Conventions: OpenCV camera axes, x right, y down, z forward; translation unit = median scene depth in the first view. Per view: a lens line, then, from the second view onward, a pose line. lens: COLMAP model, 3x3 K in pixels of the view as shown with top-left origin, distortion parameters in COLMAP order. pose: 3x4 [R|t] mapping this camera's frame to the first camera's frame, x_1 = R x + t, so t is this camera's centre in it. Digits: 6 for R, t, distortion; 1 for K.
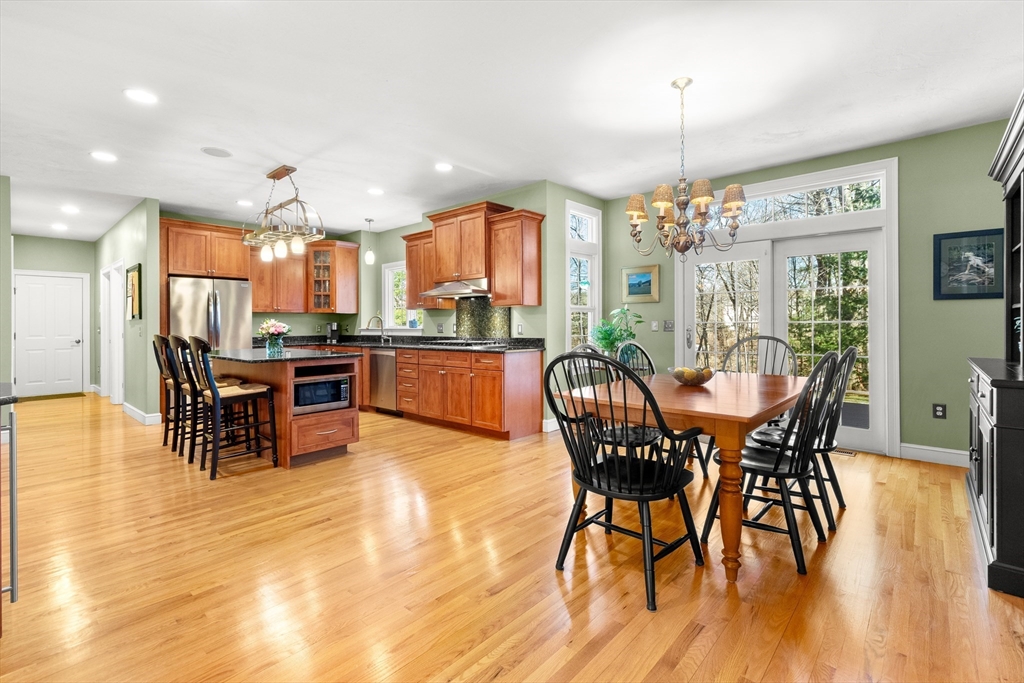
lens RADIAL K [[463.9, 0, 516.5], [0, 463.9, 323.8], [0, 0, 1]] dist [-0.001964, -0.000287]
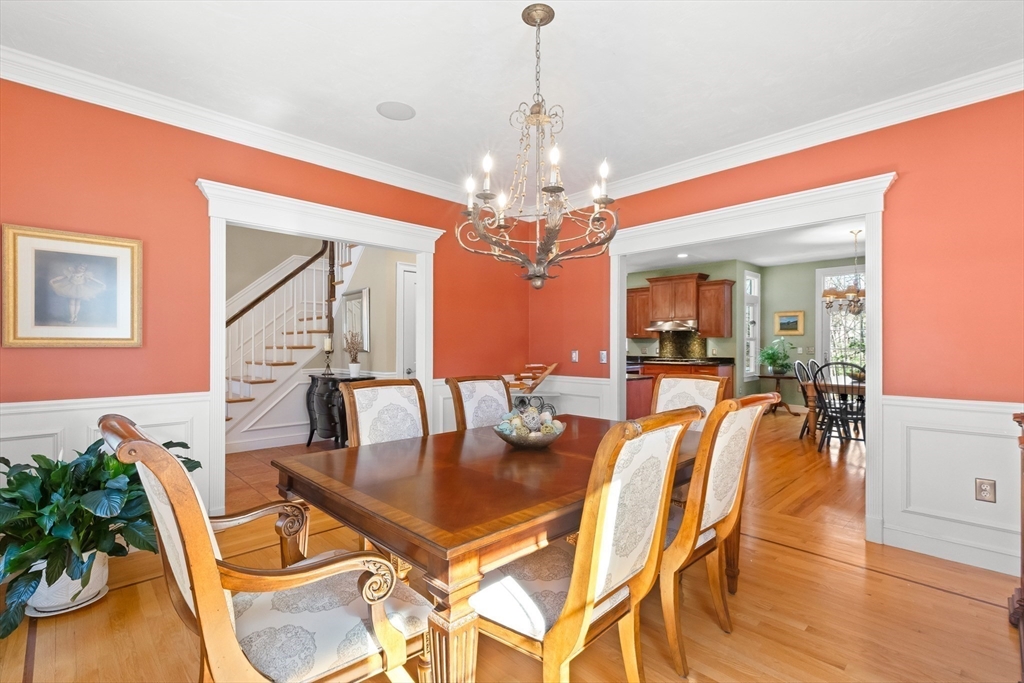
lens RADIAL K [[464.7, 0, 525.9], [0, 464.7, 344.1], [0, 0, 1]] dist [0.000245, -0.000135]
pose [[0.998102, 0.007041, -0.061185, -0.526028], [-0.007178, 0.999972, -0.002019, -0.006888], [0.061169, 0.002454, 0.998124, -0.611942]]
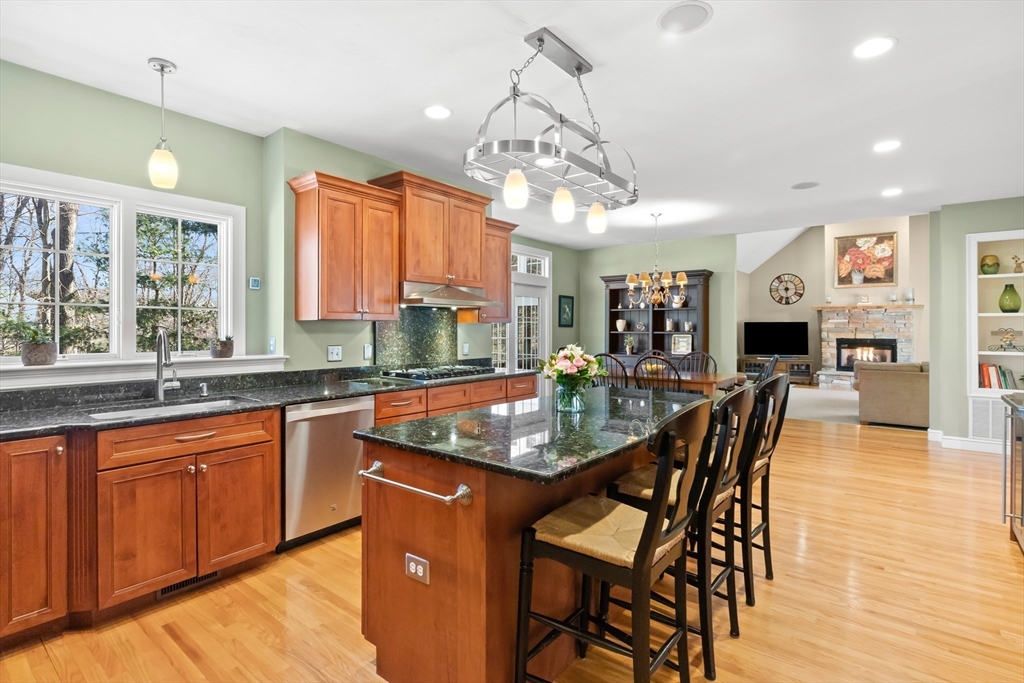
lens RADIAL K [[497.3, 0, 518.1], [0, 497.3, 325.7], [0, 0, 1]] dist [-0.003079, -0.000093]
pose [[-0.060149, 0.013021, 0.998104, -0.904757], [-0.002909, 0.999908, -0.013220, -0.019487], [-0.998185, -0.003699, -0.060106, 0.933786]]
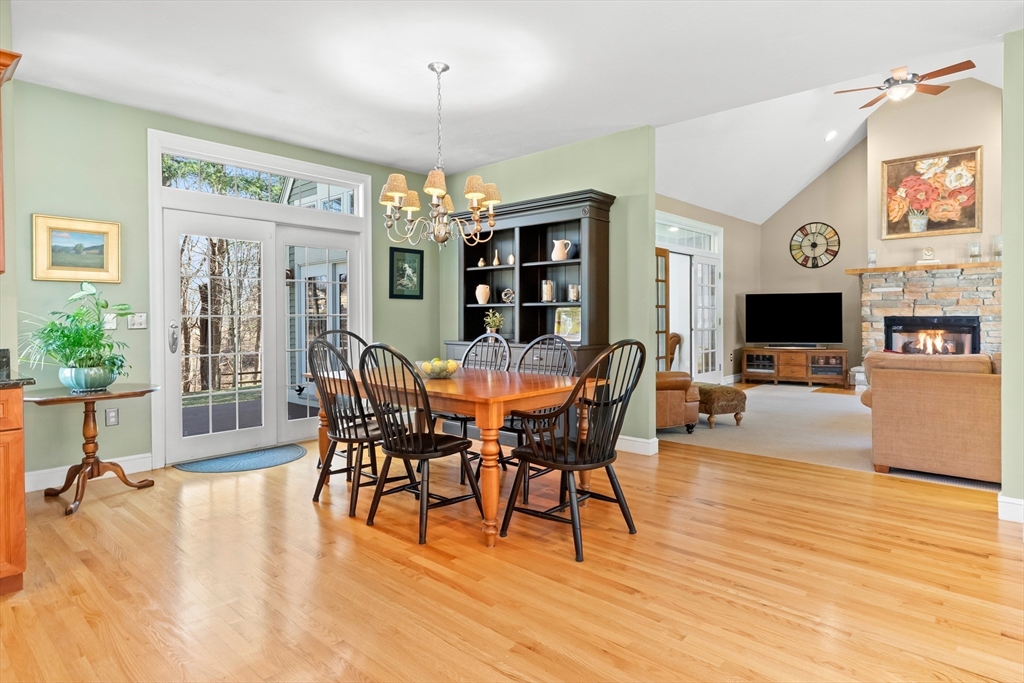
lens RADIAL K [[572.5, 0, 515.6], [0, 572.5, 321.4], [0, 0, 1]] dist [0.007311, 0.000296]
pose [[0.003532, -0.003525, 0.999988, -0.466889], [0.005124, 0.999981, 0.003507, 0.005017], [-0.999981, 0.005112, 0.003550, 0.464928]]
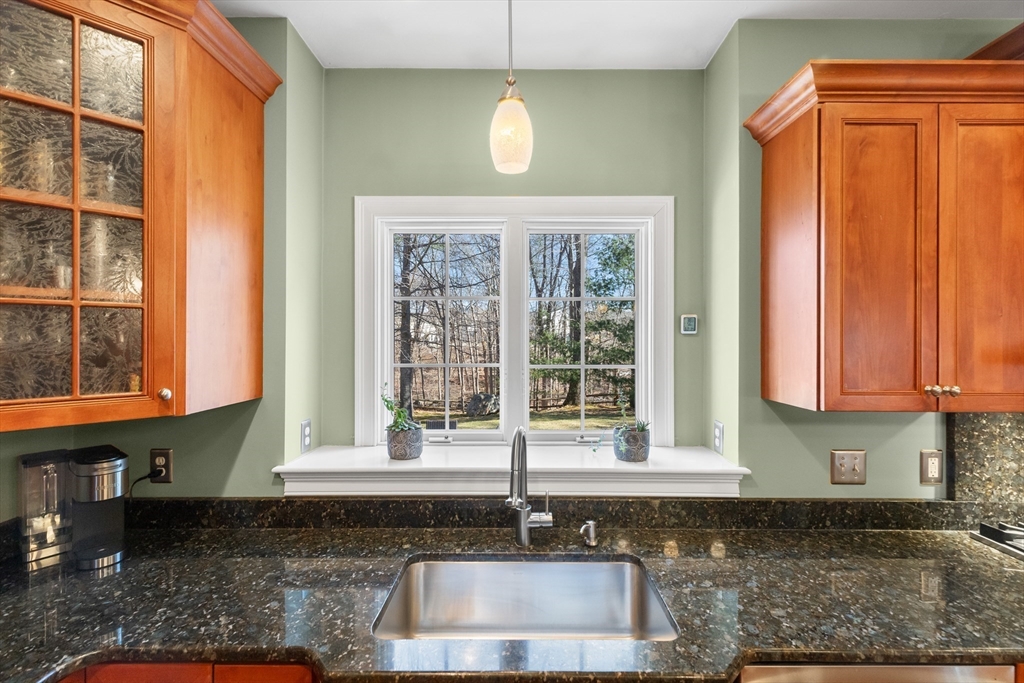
lens RADIAL K [[458.6, 0, 514.3], [0, 458.6, 336.4], [0, 0, 1]] dist [0.000817, 0.000034]
pose [[0.747418, 0.008566, 0.664299, -0.555538], [-0.009303, 0.999954, -0.002427, -0.073096], [-0.664289, -0.004366, 0.747463, 1.070885]]
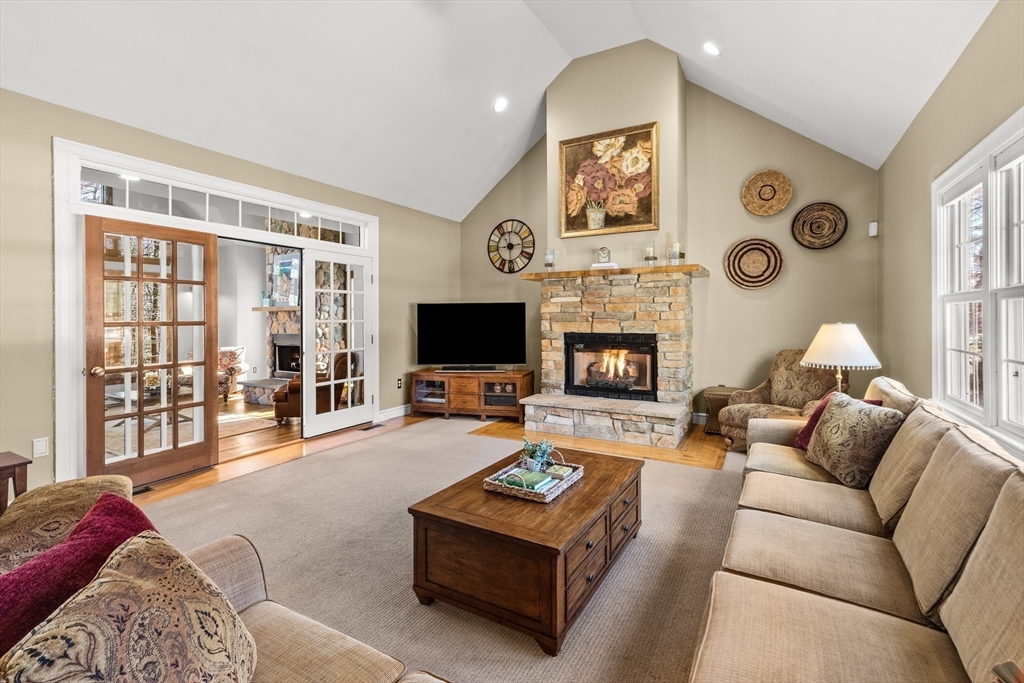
lens RADIAL K [[467.2, 0, 513.4], [0, 467.2, 316.9], [0, 0, 1]] dist [0.001881, 0.000048]
pose [[-0.216212, 0.007520, 0.976317, 0.140959], [0.005509, 0.999964, -0.006483, -0.027609], [-0.976331, 0.003977, -0.216246, -0.229000]]
